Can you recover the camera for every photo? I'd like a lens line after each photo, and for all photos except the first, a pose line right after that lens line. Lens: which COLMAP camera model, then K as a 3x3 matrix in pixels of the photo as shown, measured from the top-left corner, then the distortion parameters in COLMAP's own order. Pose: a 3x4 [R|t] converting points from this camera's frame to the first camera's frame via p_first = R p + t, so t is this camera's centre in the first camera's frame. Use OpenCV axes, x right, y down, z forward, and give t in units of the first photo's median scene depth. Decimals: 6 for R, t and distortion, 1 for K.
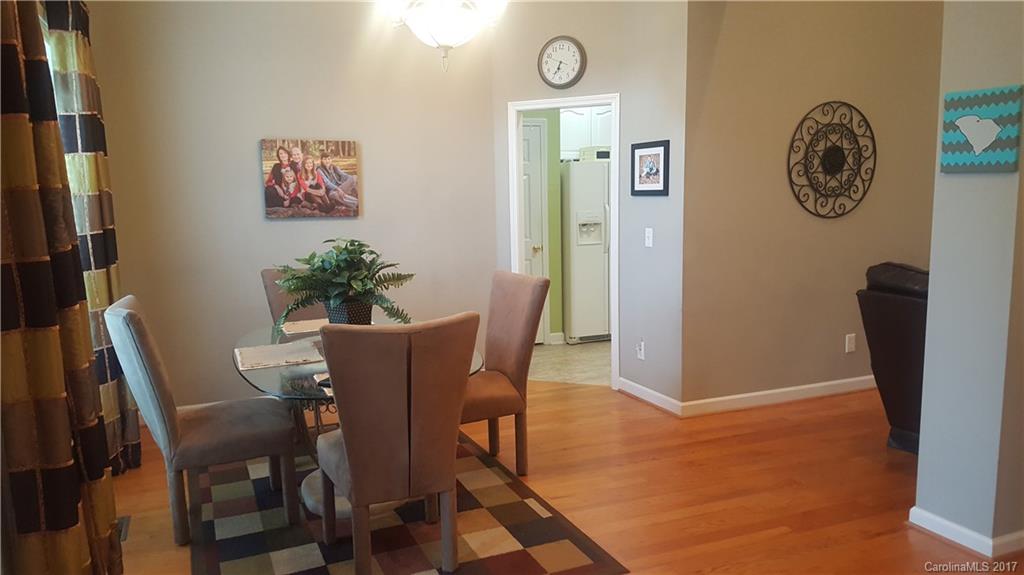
lens RADIAL K [[749.3, 0, 508.5], [0, 749.3, 303.6], [0, 0, 1]] dist [0.142806, -0.229294]
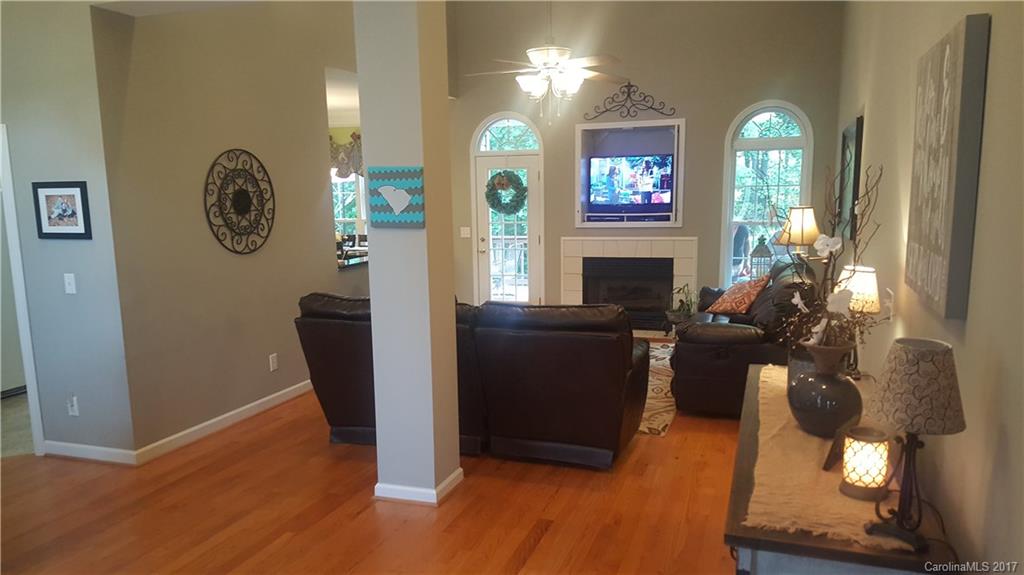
lens RADIAL K [[747.9, 0, 516.0], [0, 747.9, 315.1], [0, 0, 1]] dist [0.147153, -0.232015]
pose [[0.673560, -0.110044, 0.730895, -0.134337], [0.113811, 0.992503, 0.044549, -0.029320], [-0.730317, 0.053177, 0.681035, -0.033390]]
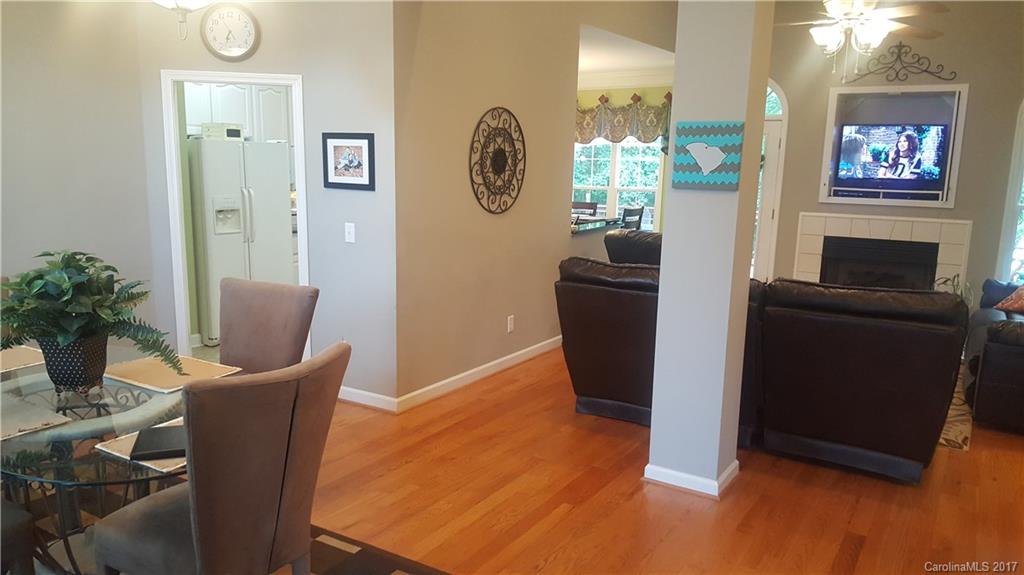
lens RADIAL K [[749.3, 0, 508.5], [0, 749.3, 303.6], [0, 0, 1]] dist [0.142806, -0.229294]
pose [[0.827270, -0.065247, 0.558003, -0.189002], [0.046641, 0.997781, 0.047522, -0.033869], [-0.559865, -0.013288, 0.828477, 0.089359]]
